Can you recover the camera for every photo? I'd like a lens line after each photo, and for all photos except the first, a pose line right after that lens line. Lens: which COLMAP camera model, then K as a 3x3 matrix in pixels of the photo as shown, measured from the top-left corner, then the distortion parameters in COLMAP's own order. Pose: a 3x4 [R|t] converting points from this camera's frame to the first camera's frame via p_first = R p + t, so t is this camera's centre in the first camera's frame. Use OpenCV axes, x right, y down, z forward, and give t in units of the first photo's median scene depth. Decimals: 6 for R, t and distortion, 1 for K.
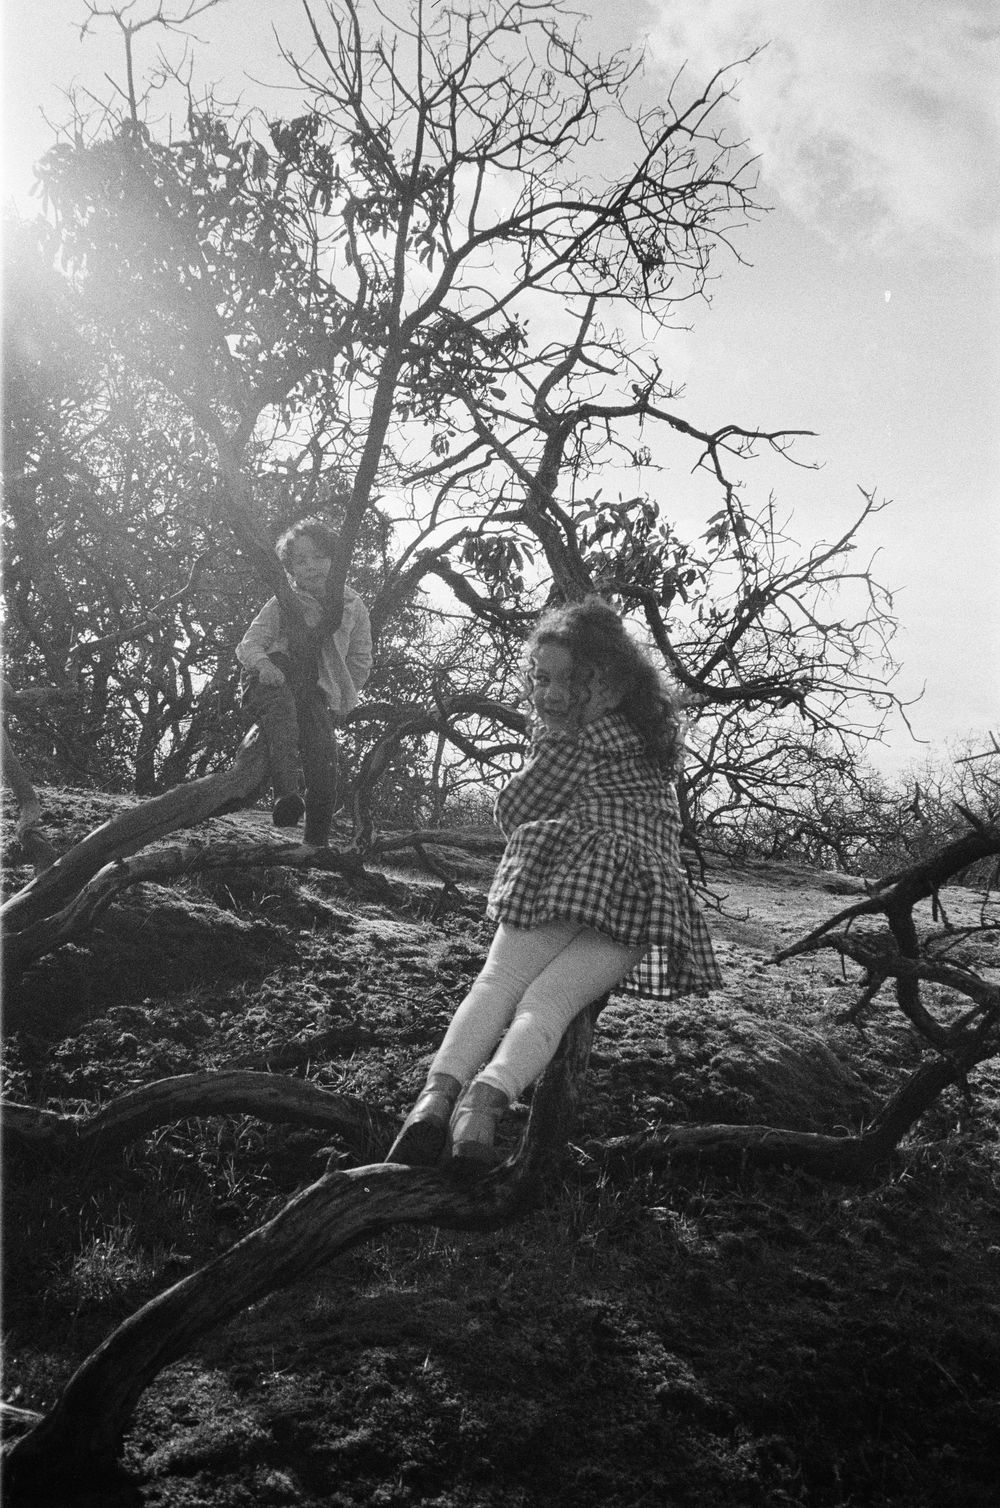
lens RADIAL K [[1208.5, 0, 500.0], [0, 1208.5, 754.0], [0, 0, 1]] dist [-0.002509, -0.000683]
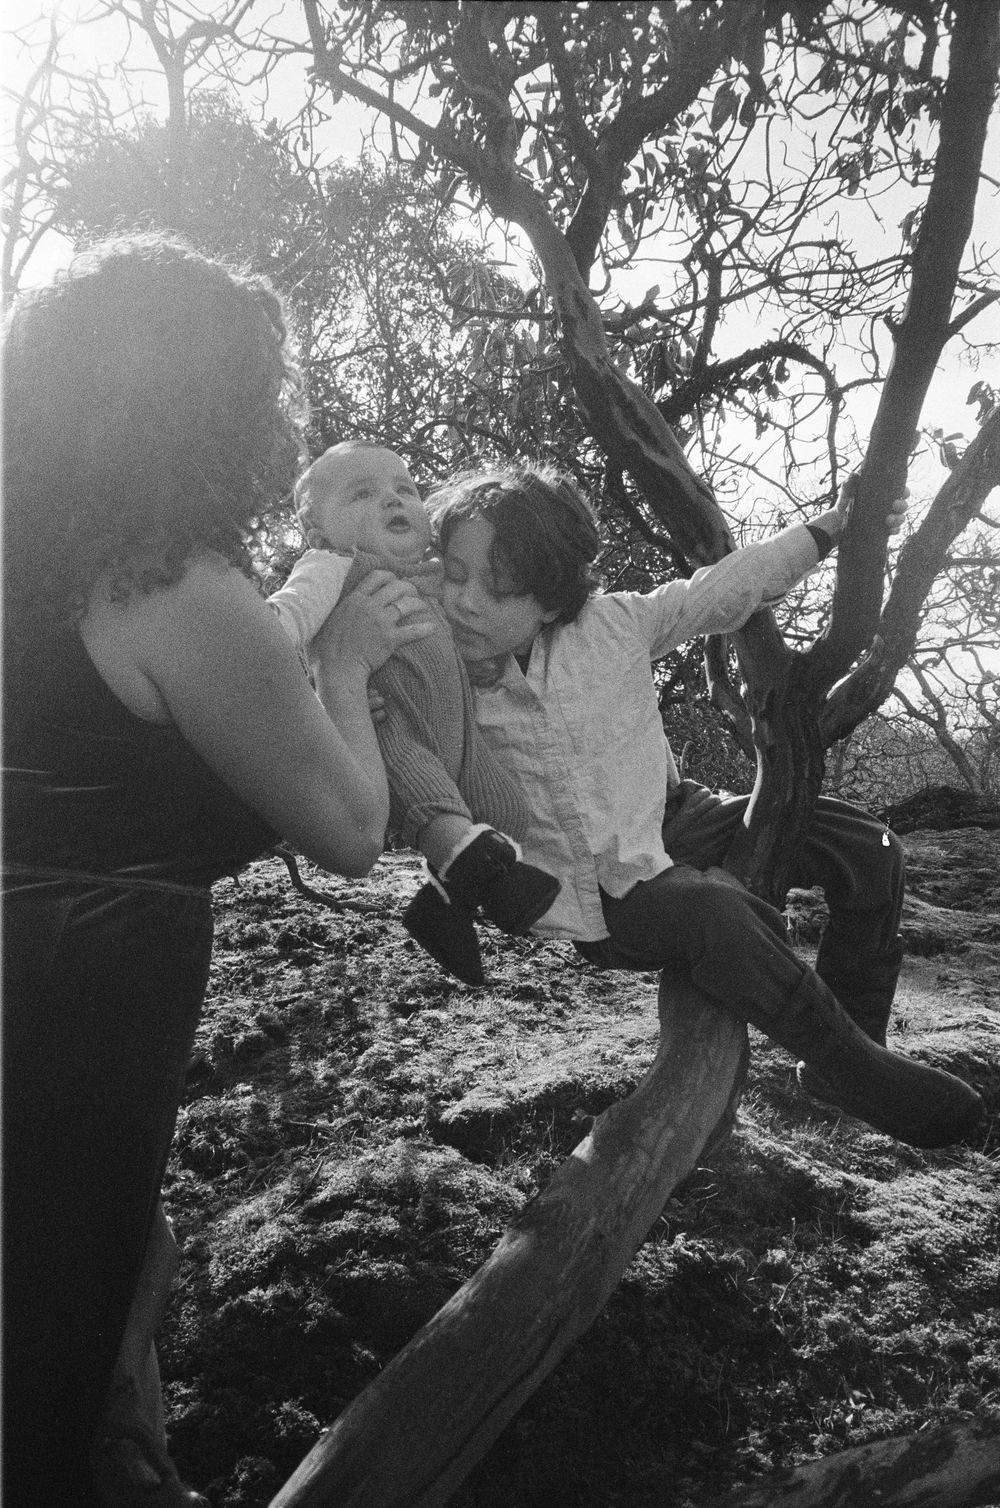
lens RADIAL K [[1311.9, 0, 500.0], [0, 1311.9, 754.0], [0, 0, 1]] dist [0.349866, 0.000710]
pose [[0.973049, -0.037860, -0.227469, -0.108555], [0.049264, 0.997787, 0.044663, -0.064218], [0.225274, -0.054665, 0.972761, 0.361230]]
